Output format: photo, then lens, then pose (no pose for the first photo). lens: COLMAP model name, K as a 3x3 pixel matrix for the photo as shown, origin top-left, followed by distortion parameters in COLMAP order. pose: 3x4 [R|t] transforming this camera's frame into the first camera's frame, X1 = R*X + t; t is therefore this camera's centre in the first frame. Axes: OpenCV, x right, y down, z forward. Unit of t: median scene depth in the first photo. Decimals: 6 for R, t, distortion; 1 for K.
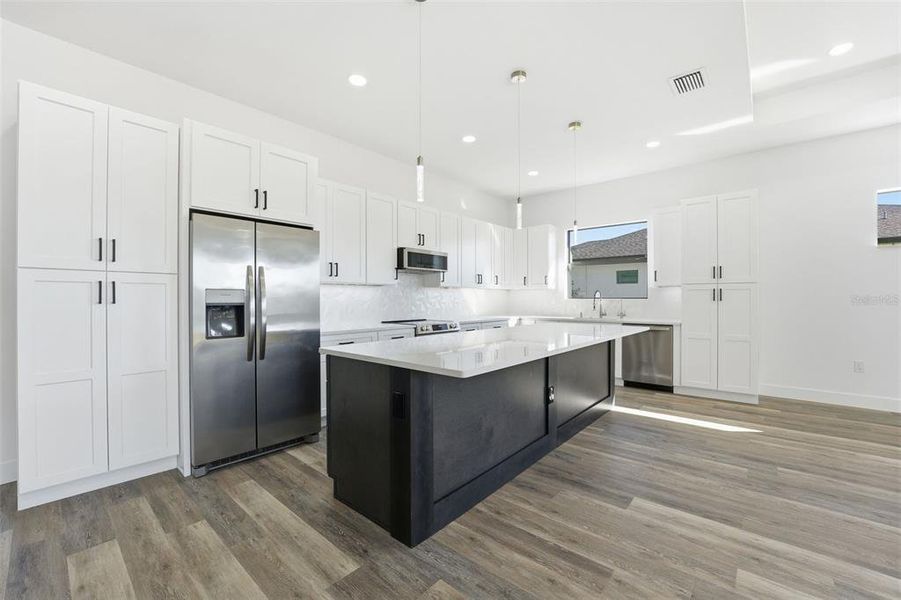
lens RADIAL K [[371.3, 0, 450.5], [0, 371.3, 300.0], [0, 0, 1]] dist [-0.021956, 0.000384]
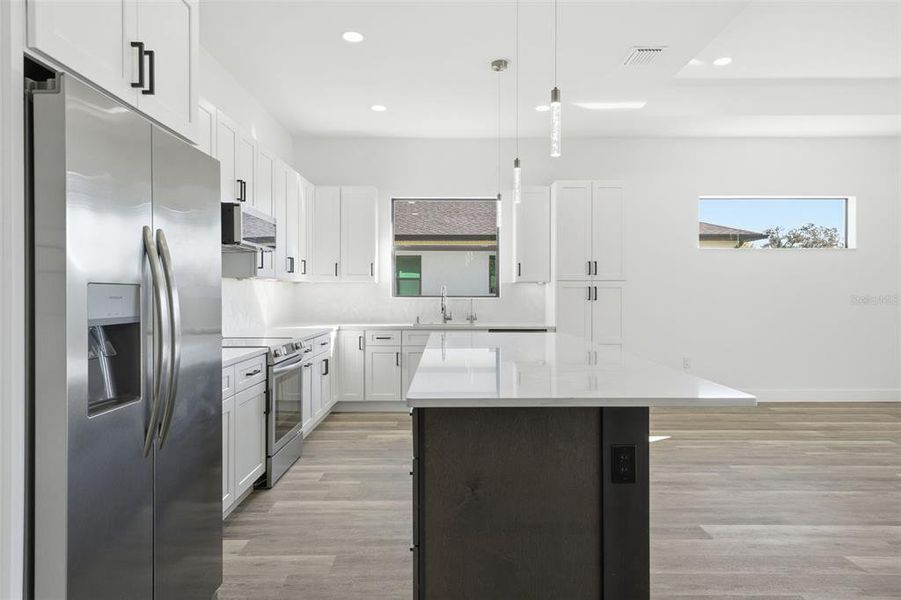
lens RADIAL K [[573.0, 0, 450.5], [0, 573.0, 300.0], [0, 0, 1]] dist [0.026435, -0.000462]
pose [[0.751752, -0.005156, 0.659426, -0.635500], [-0.000564, 0.999964, 0.008461, -0.014433], [-0.659446, -0.006732, 0.751722, 0.254359]]
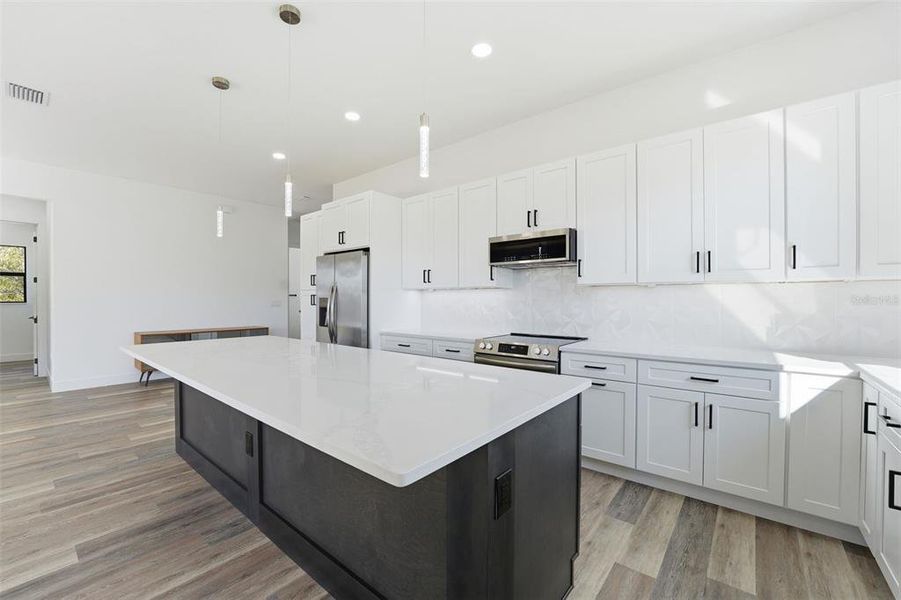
lens RADIAL K [[371.3, 0, 450.5], [0, 371.3, 300.0], [0, 0, 1]] dist [-0.021956, 0.000384]
pose [[0.020605, 0.004350, -0.999778, 0.941239], [-0.005188, 0.999978, 0.004244, -0.024021], [0.999774, 0.005100, 0.020627, 1.301949]]
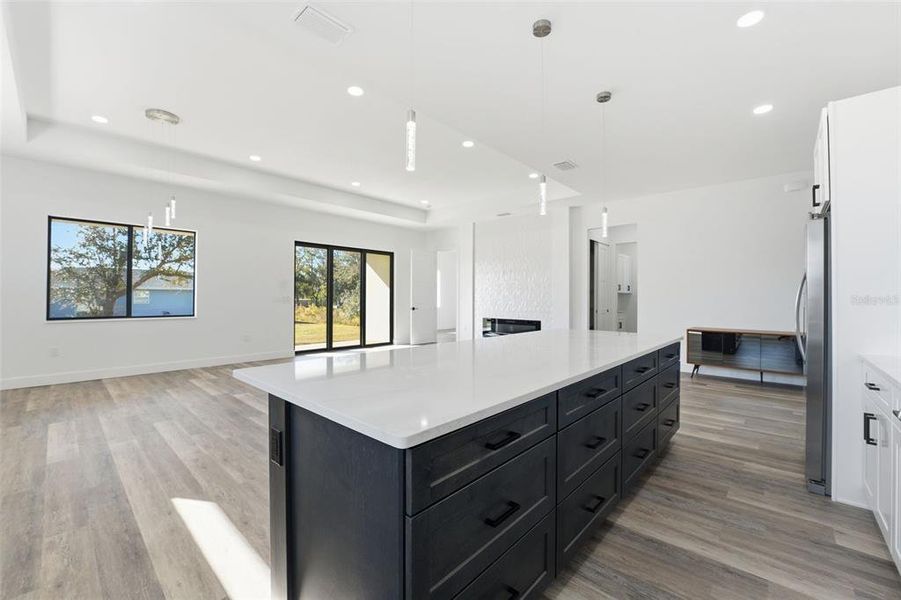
lens RADIAL K [[371.3, 0, 450.5], [0, 371.3, 300.0], [0, 0, 1]] dist [-0.021956, 0.000384]
pose [[-0.999771, -0.003040, 0.021169, 0.368254], [-0.002893, 0.999971, 0.006987, -0.010158], [-0.021190, 0.006924, -0.999751, 1.796408]]
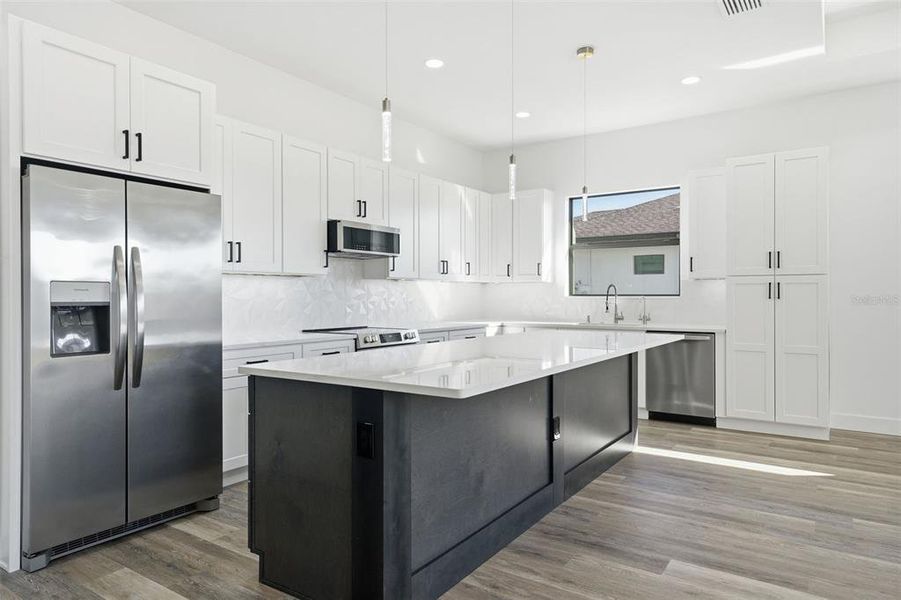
lens RADIAL K [[573.0, 0, 450.5], [0, 573.0, 300.0], [0, 0, 1]] dist [0.026435, -0.000462]
pose [[0.993181, -0.000513, 0.116579, -0.062967], [0.000123, 0.999994, 0.003351, 0.000626], [-0.116580, -0.003314, 0.993176, -0.090460]]
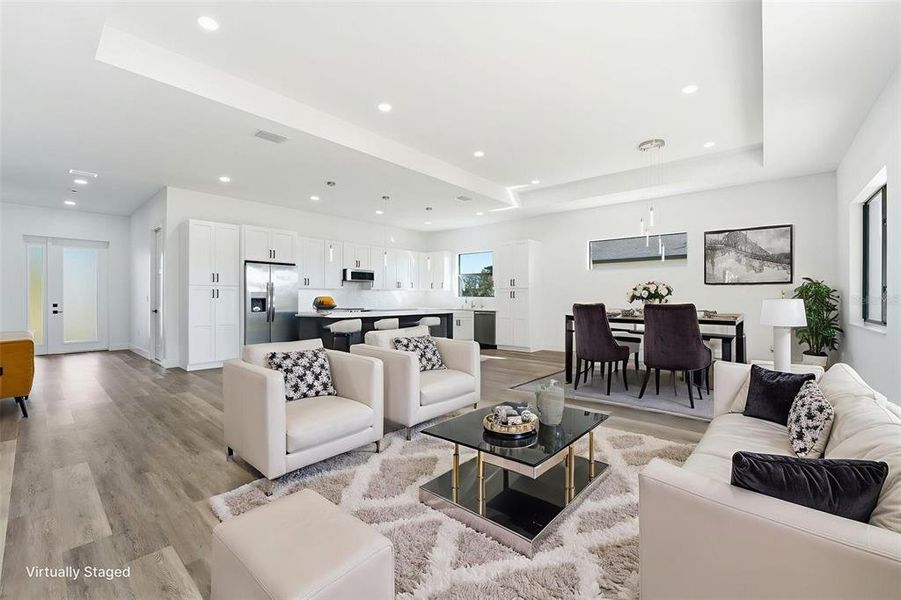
lens RADIAL K [[371.3, 0, 450.5], [0, 371.3, 300.0], [0, 0, 1]] dist [-0.021956, 0.000384]
pose [[0.999980, 0.001585, 0.006169, 0.563281], [-0.001605, 0.999993, 0.003279, 0.010086], [-0.006164, -0.003289, 0.999976, -1.261232]]
